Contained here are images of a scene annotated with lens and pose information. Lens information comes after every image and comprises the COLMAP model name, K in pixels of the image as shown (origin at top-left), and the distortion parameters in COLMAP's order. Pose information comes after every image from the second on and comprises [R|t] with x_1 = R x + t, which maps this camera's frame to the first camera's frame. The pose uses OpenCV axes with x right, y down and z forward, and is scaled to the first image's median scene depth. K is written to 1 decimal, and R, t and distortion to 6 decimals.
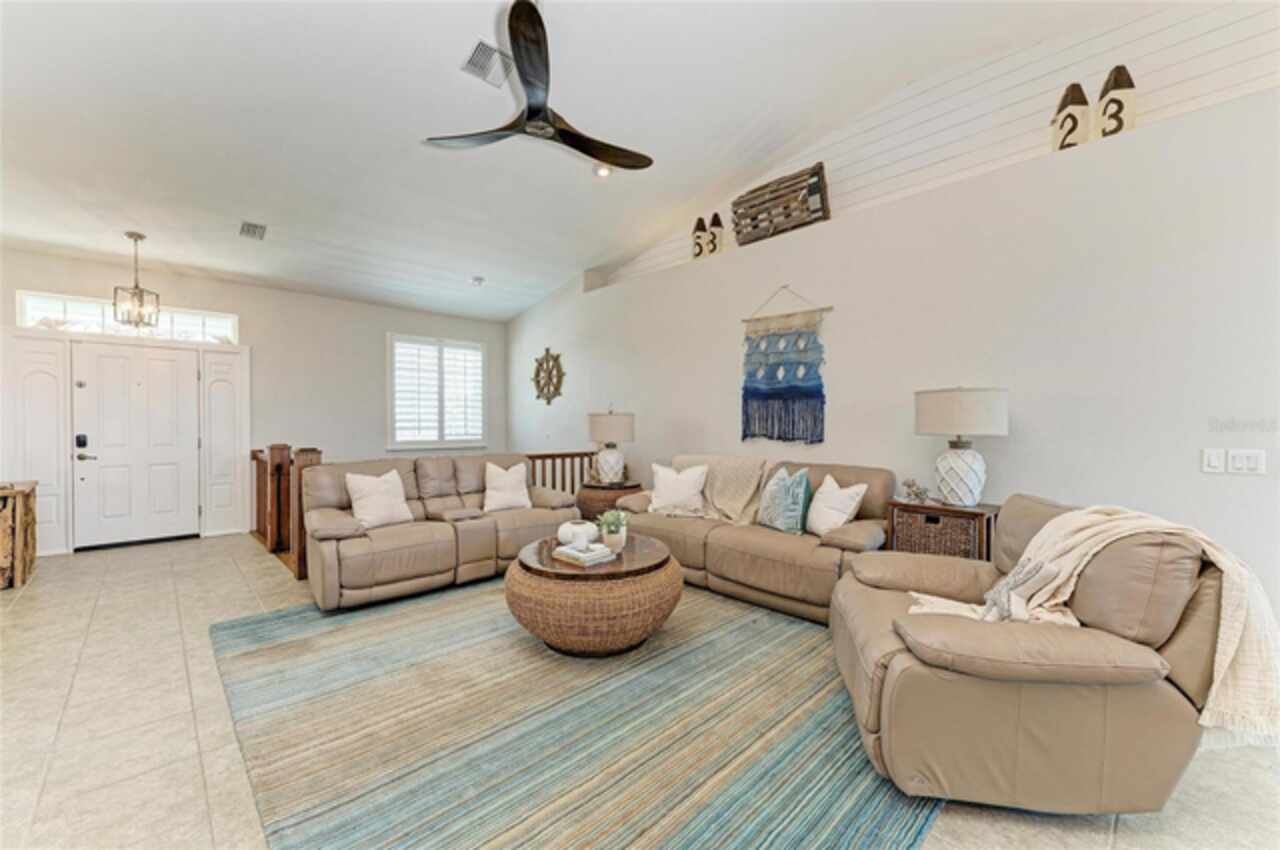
lens RADIAL K [[502.0, 0, 643.8], [0, 502.0, 429.5], [0, 0, 1]] dist [0.002793, 0.000225]
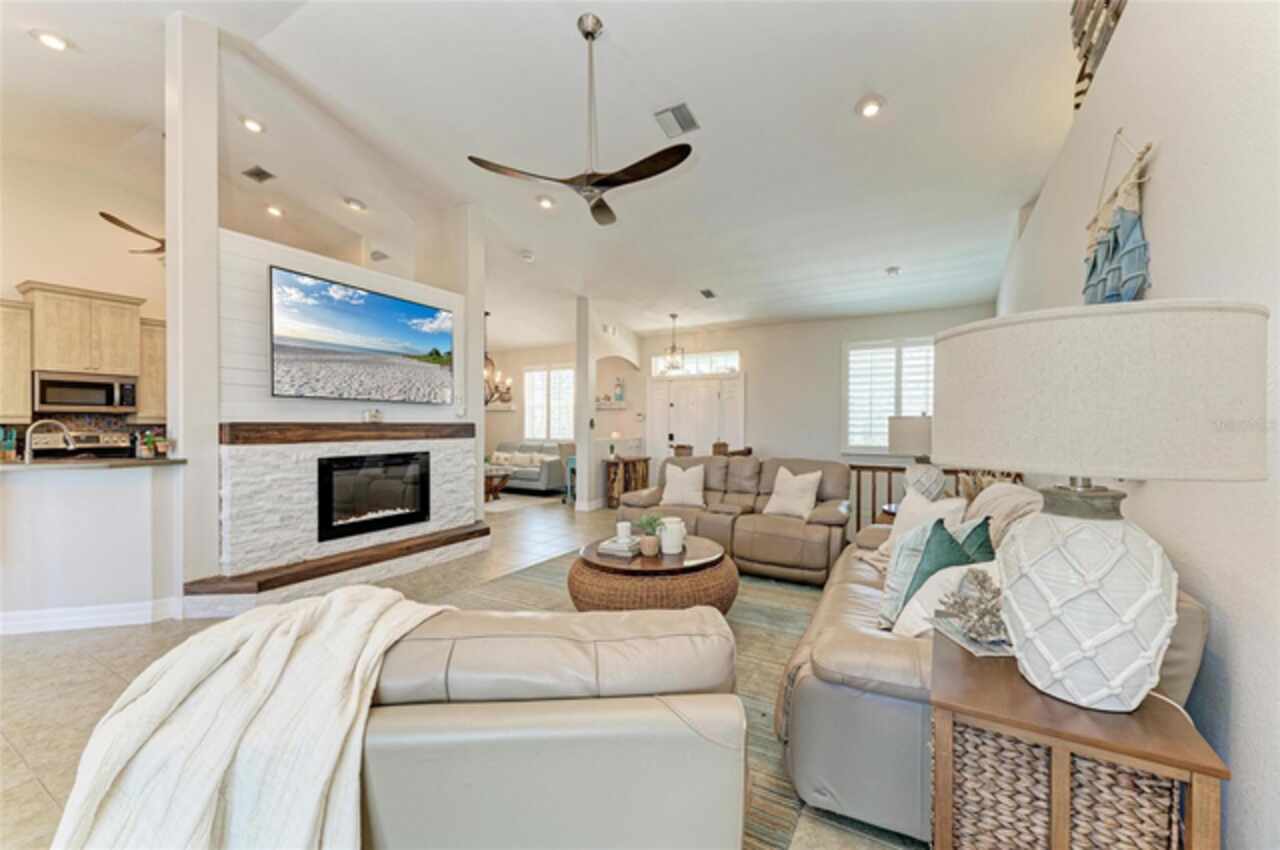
lens RADIAL K [[502.0, 0, 643.8], [0, 502.0, 429.5], [0, 0, 1]] dist [0.002793, 0.000225]
pose [[0.268842, 0.006637, -0.963162, 0.591334], [-0.020000, 0.999799, 0.001307, -0.003463], [0.962977, 0.018911, 0.268920, 0.454058]]
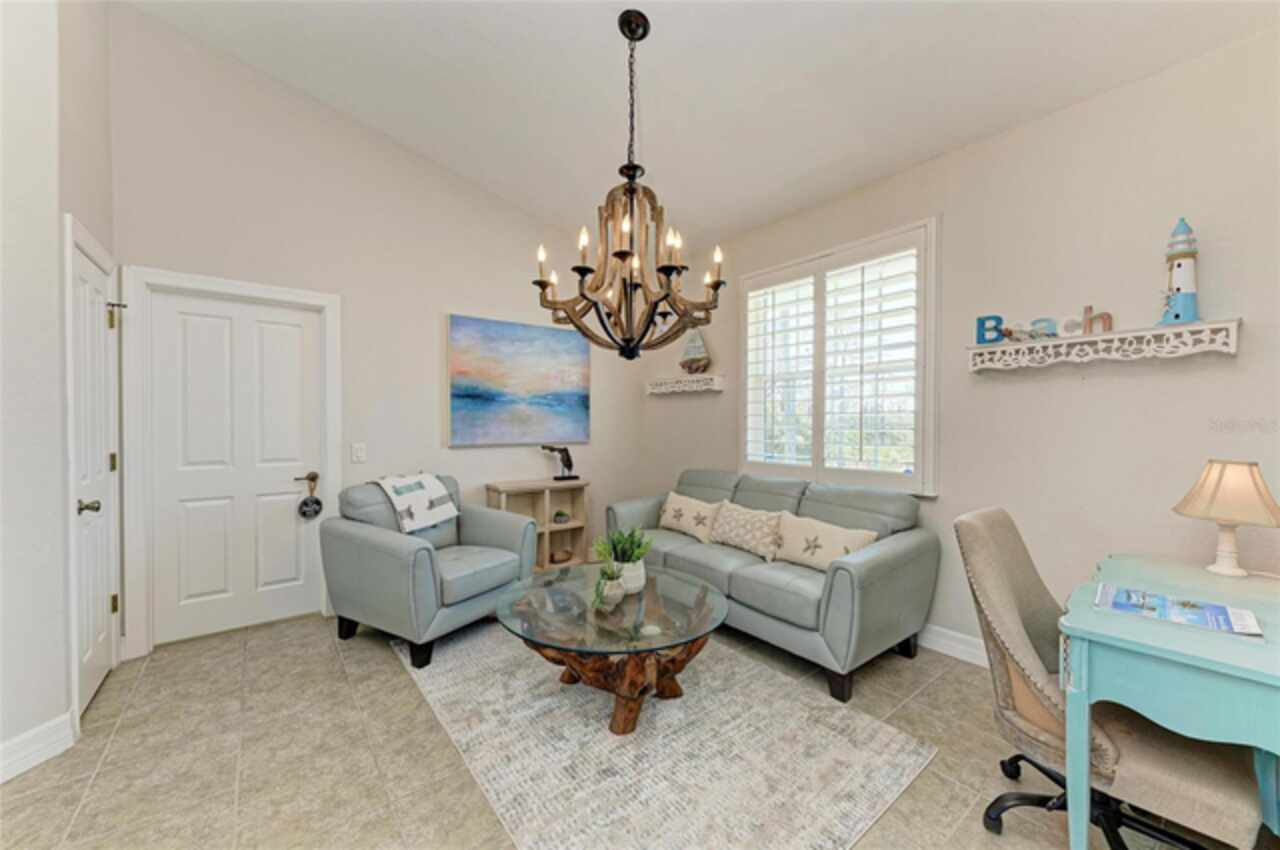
lens RADIAL K [[479.3, 0, 642.0], [0, 479.3, 430.3], [0, 0, 1]] dist [0.001903, -0.000212]
pose [[-0.097960, 0.007487, -0.995162, -0.849884], [-0.017998, 0.999795, 0.009293, -0.010938], [0.995028, 0.018821, -0.097805, 0.446816]]
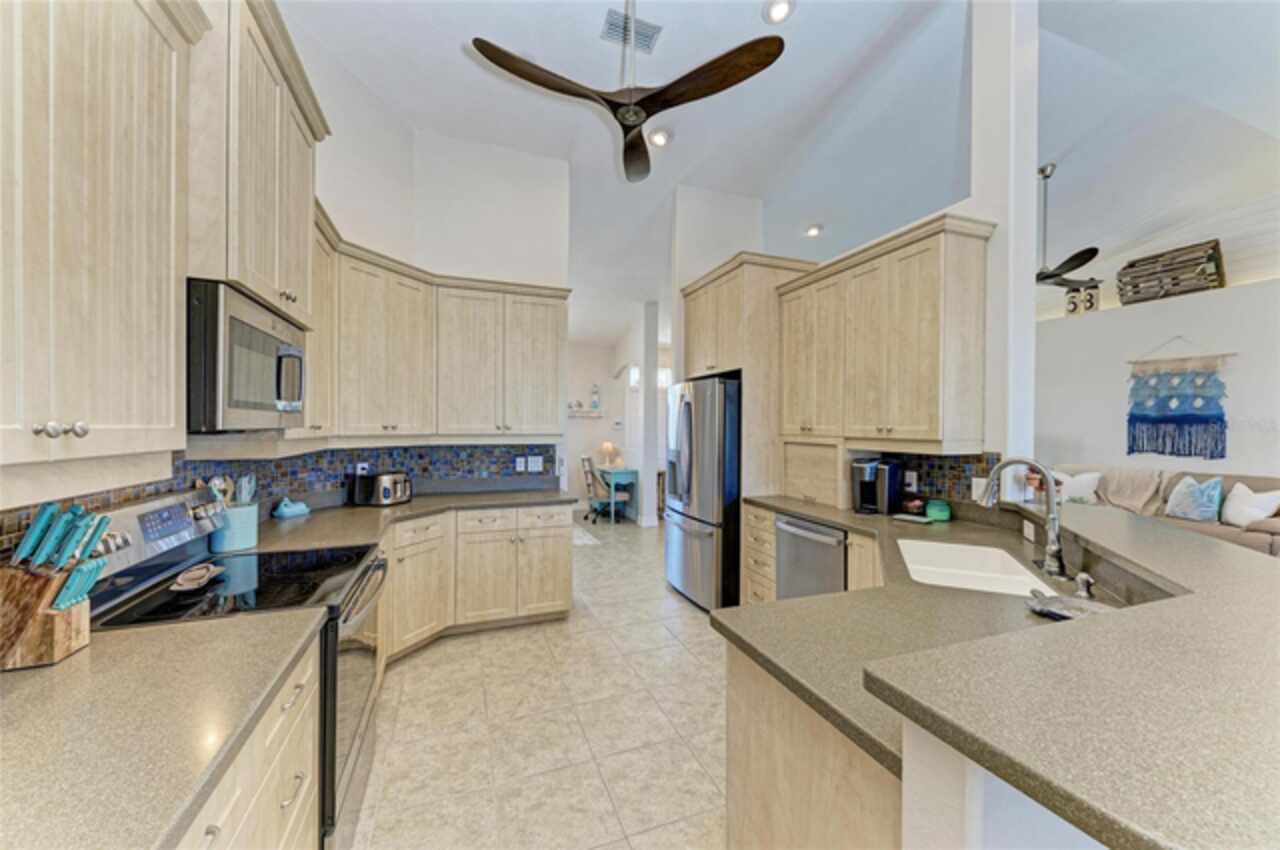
lens RADIAL K [[479.3, 0, 642.0], [0, 479.3, 430.3], [0, 0, 1]] dist [0.001903, -0.000212]
pose [[0.917783, 0.004834, -0.397052, -0.474075], [-0.009624, 0.999903, -0.010072, -0.016940], [0.396965, 0.013065, 0.917741, -0.653807]]
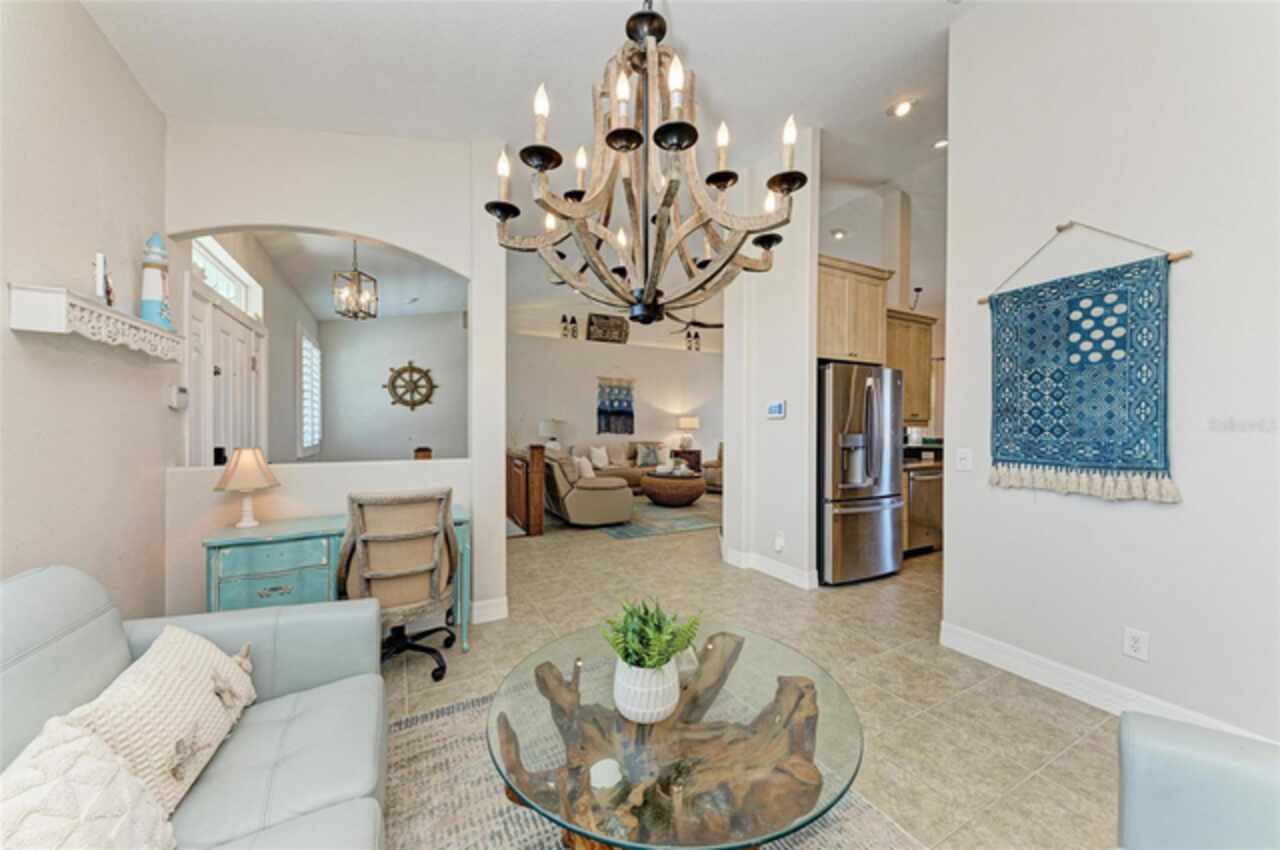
lens RADIAL K [[458.3, 0, 645.6], [0, 458.3, 427.9], [0, 0, 1]] dist [0.001578, -0.003355]
pose [[0.259062, -0.007872, 0.965829, -1.642147], [0.012307, 0.999913, 0.004849, -0.011147], [-0.965782, 0.010631, 0.259137, 0.314355]]
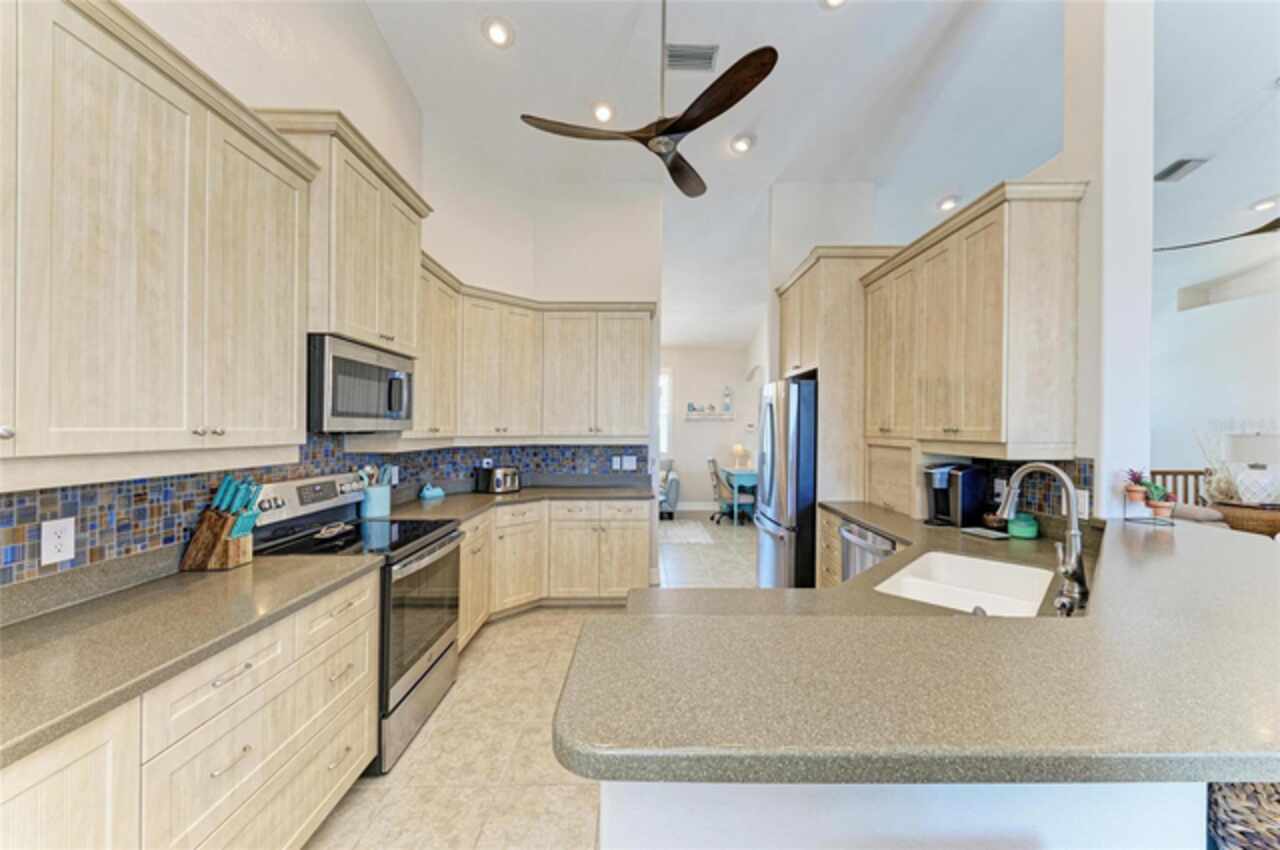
lens RADIAL K [[479.7, 0, 646.7], [0, 479.7, 428.7], [0, 0, 1]] dist [-0.001204, -0.000175]
pose [[0.720709, -0.002023, -0.693235, -0.310193], [-0.011478, 0.999824, -0.014851, -0.017186], [0.693143, 0.018660, 0.720559, -0.601020]]
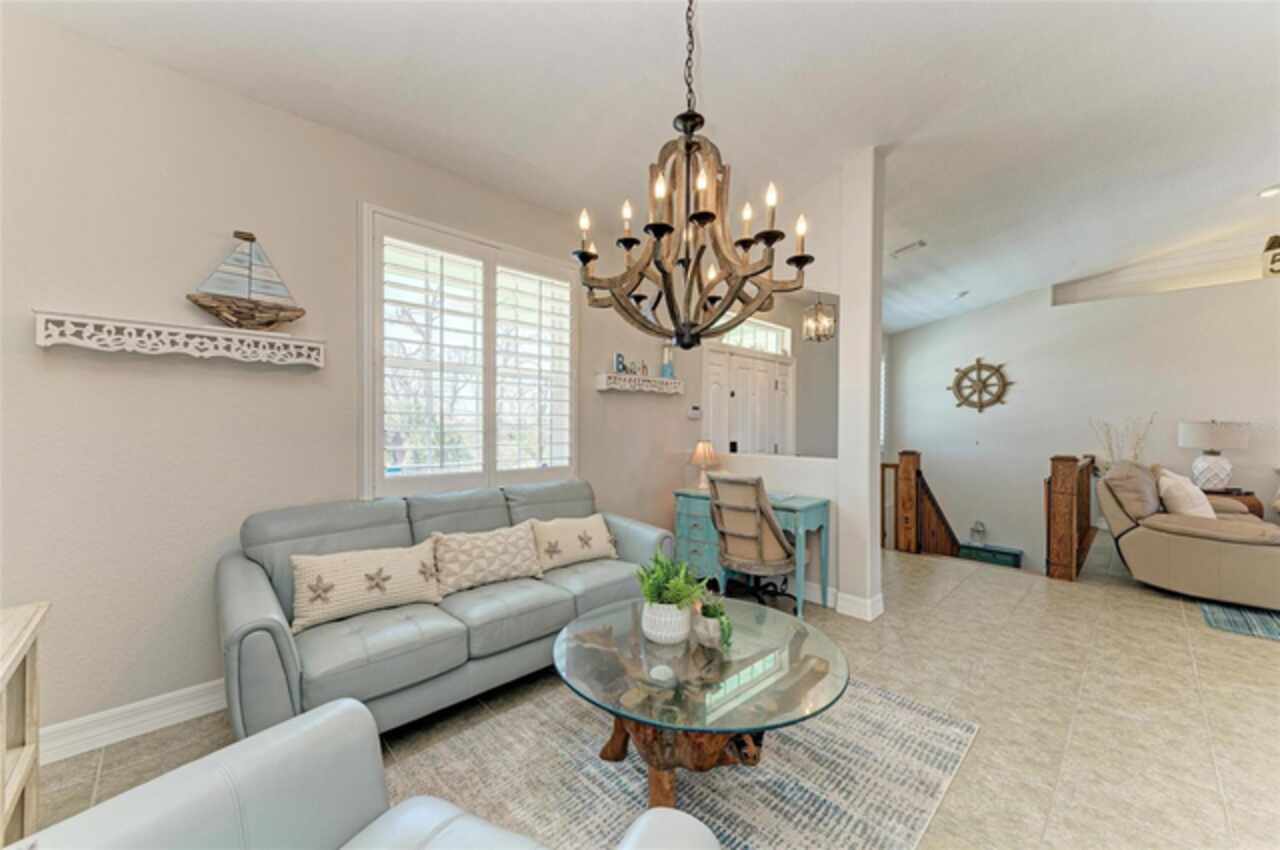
lens RADIAL K [[499.4, 0, 651.8], [0, 499.4, 422.7], [0, 0, 1]] dist [0.033453, -0.000182]
pose [[0.999662, 0.001412, 0.025943, -1.380221], [-0.000855, 0.999769, -0.021453, -0.007085], [-0.025968, 0.021424, 0.999433, -0.056495]]
